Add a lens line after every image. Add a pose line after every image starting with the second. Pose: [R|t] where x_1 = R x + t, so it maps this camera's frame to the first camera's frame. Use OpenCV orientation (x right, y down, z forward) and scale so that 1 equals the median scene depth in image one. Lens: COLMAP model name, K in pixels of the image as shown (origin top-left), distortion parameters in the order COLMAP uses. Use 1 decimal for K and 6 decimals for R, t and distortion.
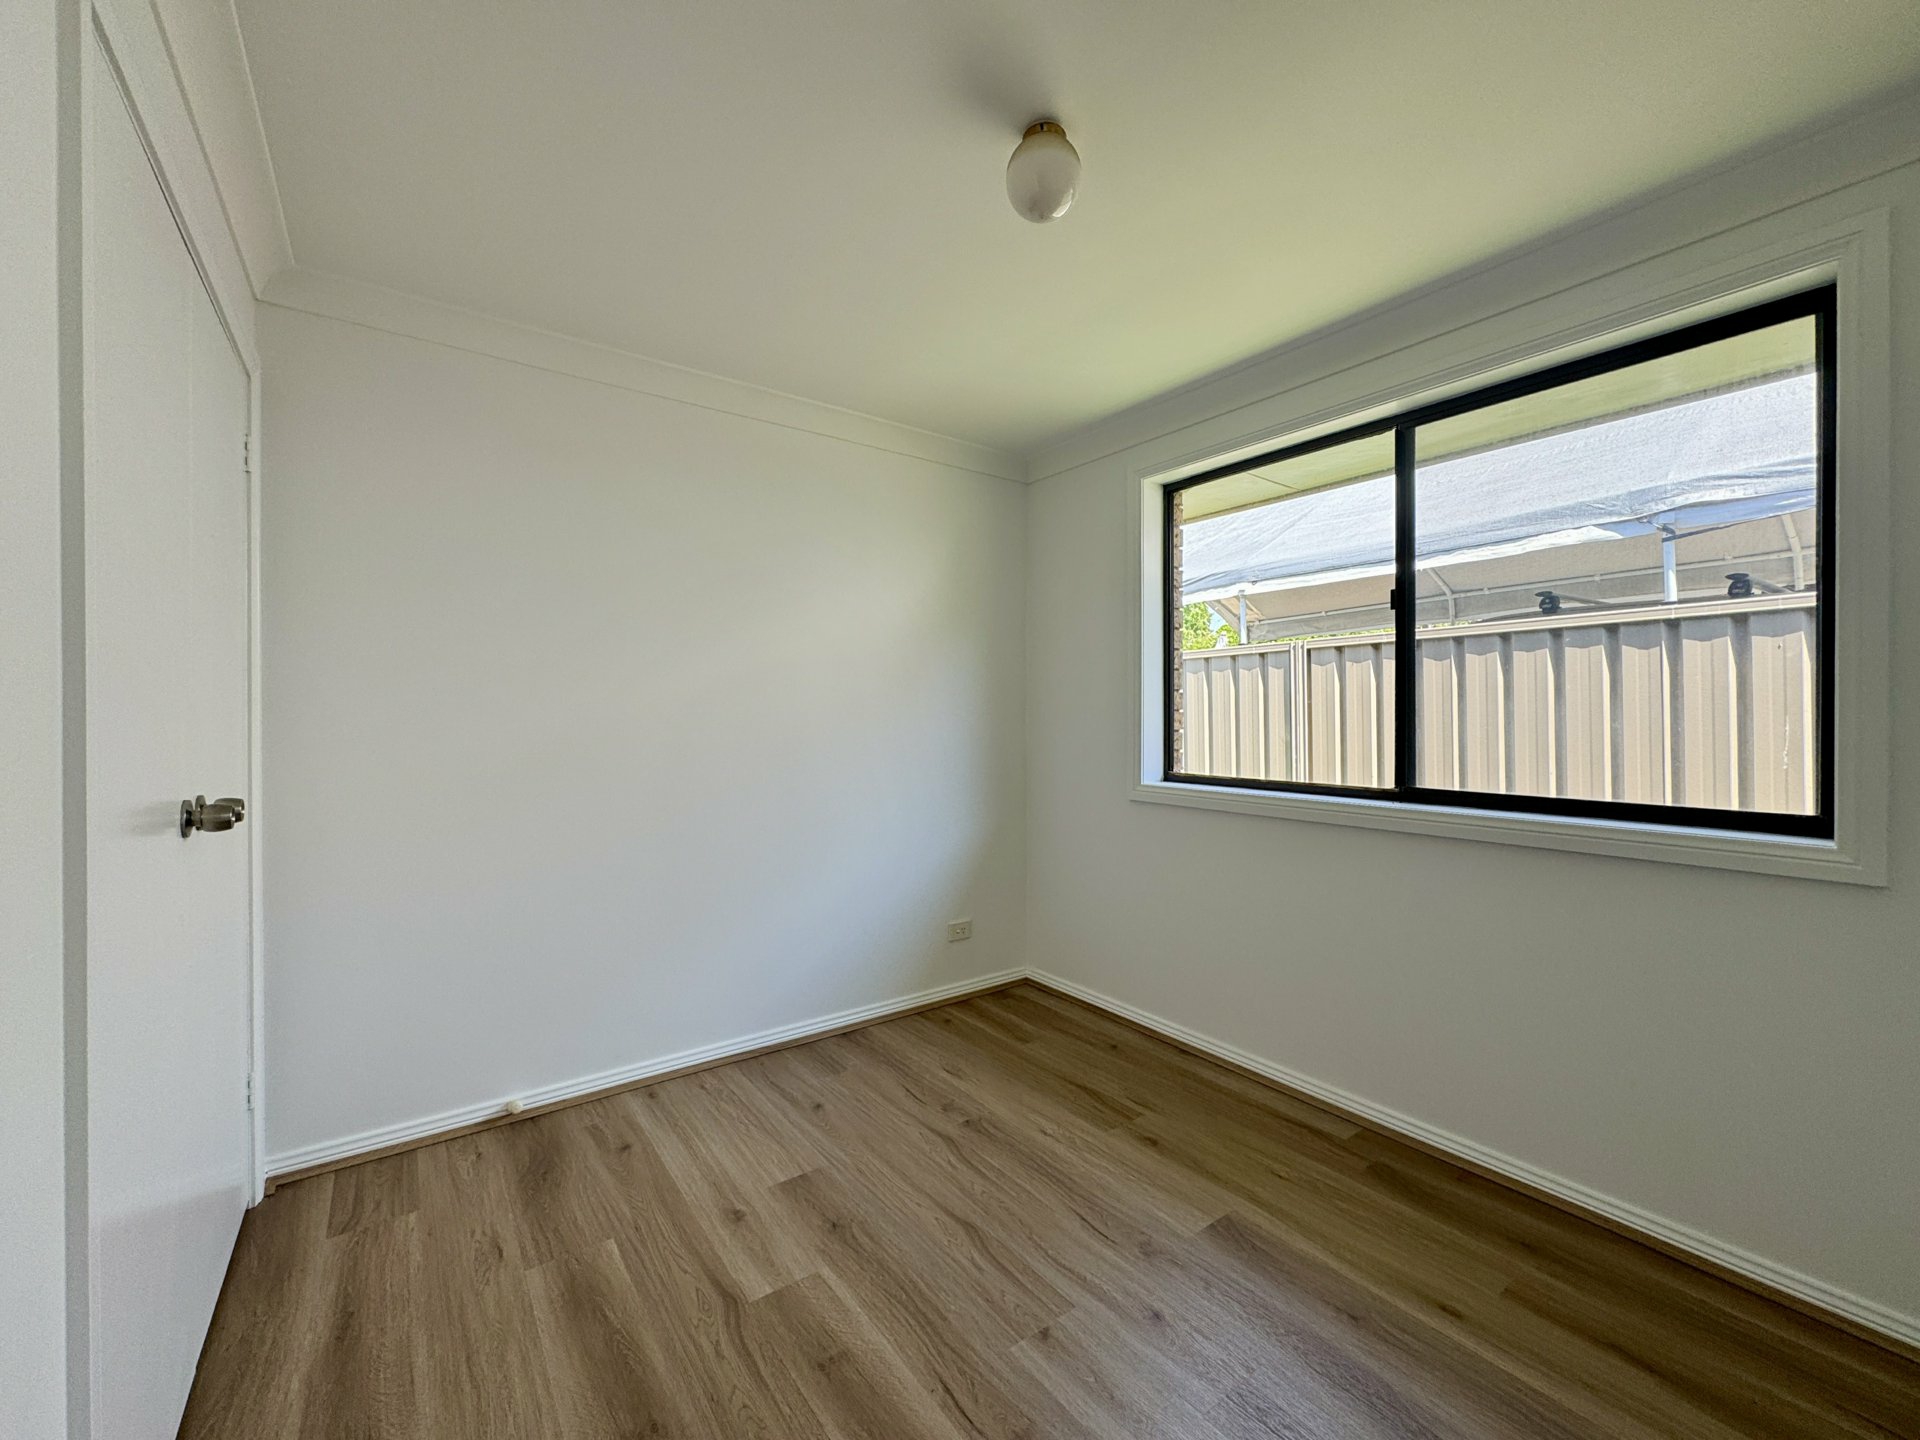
lens RADIAL K [[782.2, 0, 960.0], [0, 782.2, 720.0], [0, 0, 1]] dist [-0.001034, -0.000101]
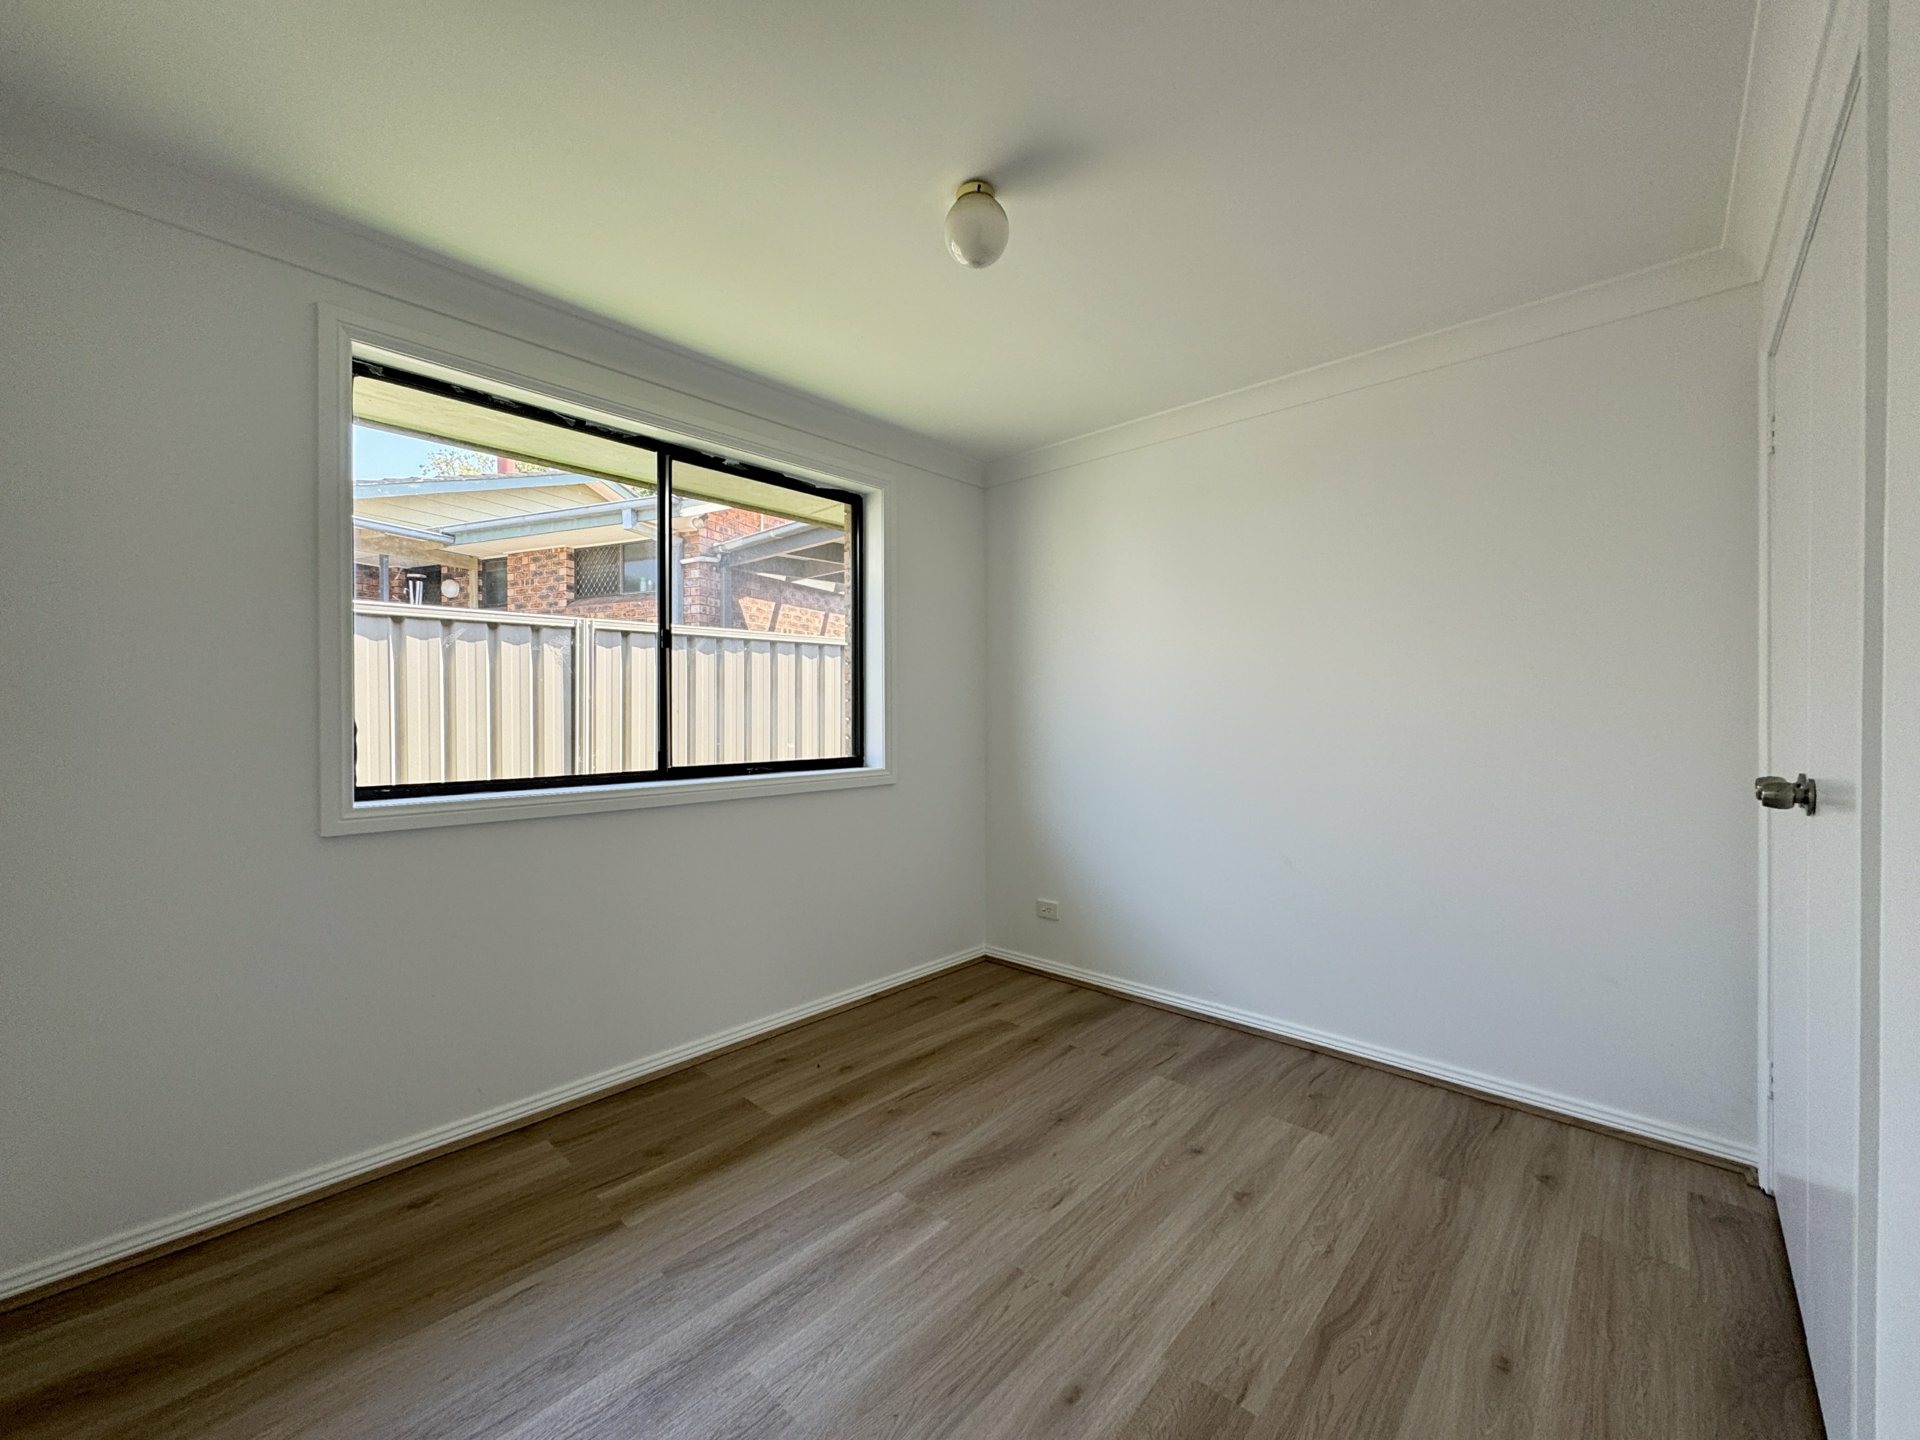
lens RADIAL K [[763.6, 0, 955.5], [0, 763.6, 706.5], [0, 0, 1]] dist [0.000601, -0.000023]
pose [[-0.189864, 0.000508, 0.981810, -0.555930], [0.003934, 0.999992, 0.000243, 0.002560], [-0.981802, 0.003908, -0.189865, 0.812109]]
